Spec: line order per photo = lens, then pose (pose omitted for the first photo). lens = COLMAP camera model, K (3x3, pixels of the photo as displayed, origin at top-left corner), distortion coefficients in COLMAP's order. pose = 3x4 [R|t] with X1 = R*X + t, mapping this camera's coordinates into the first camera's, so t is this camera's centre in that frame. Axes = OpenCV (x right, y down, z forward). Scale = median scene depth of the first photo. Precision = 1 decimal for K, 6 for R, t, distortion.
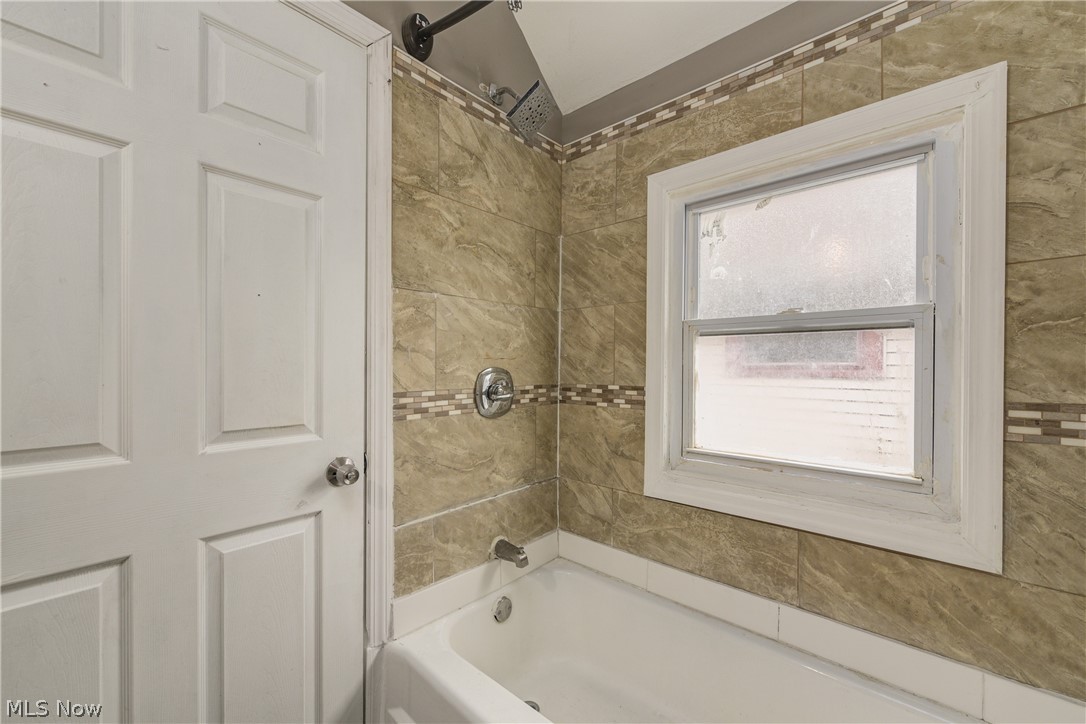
lens RADIAL K [[429.4, 0, 545.6], [0, 429.4, 364.9], [0, 0, 1]] dist [-0.000049, -0.000437]
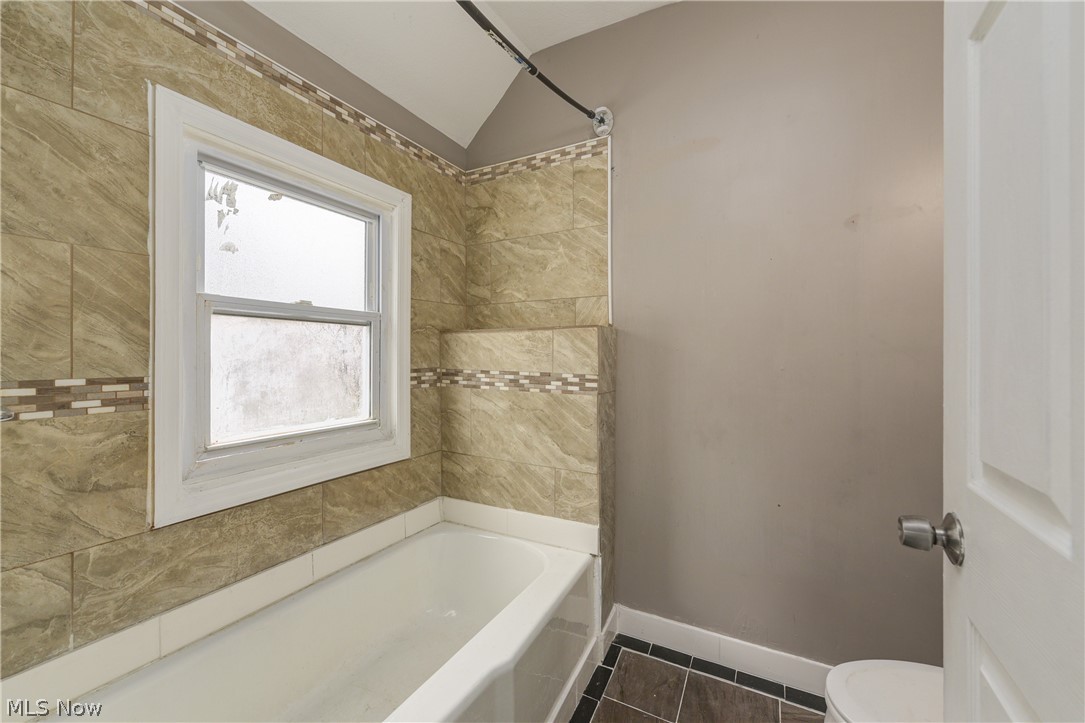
lens RADIAL K [[429.0, 0, 545.0], [0, 429.0, 356.1], [0, 0, 1]] dist [-0.000049, -0.000437]
pose [[-0.226063, -0.001098, 0.974112, -0.600692], [0.000546, 0.999999, 0.001254, 0.016098], [-0.974113, 0.000816, -0.226062, 0.520516]]
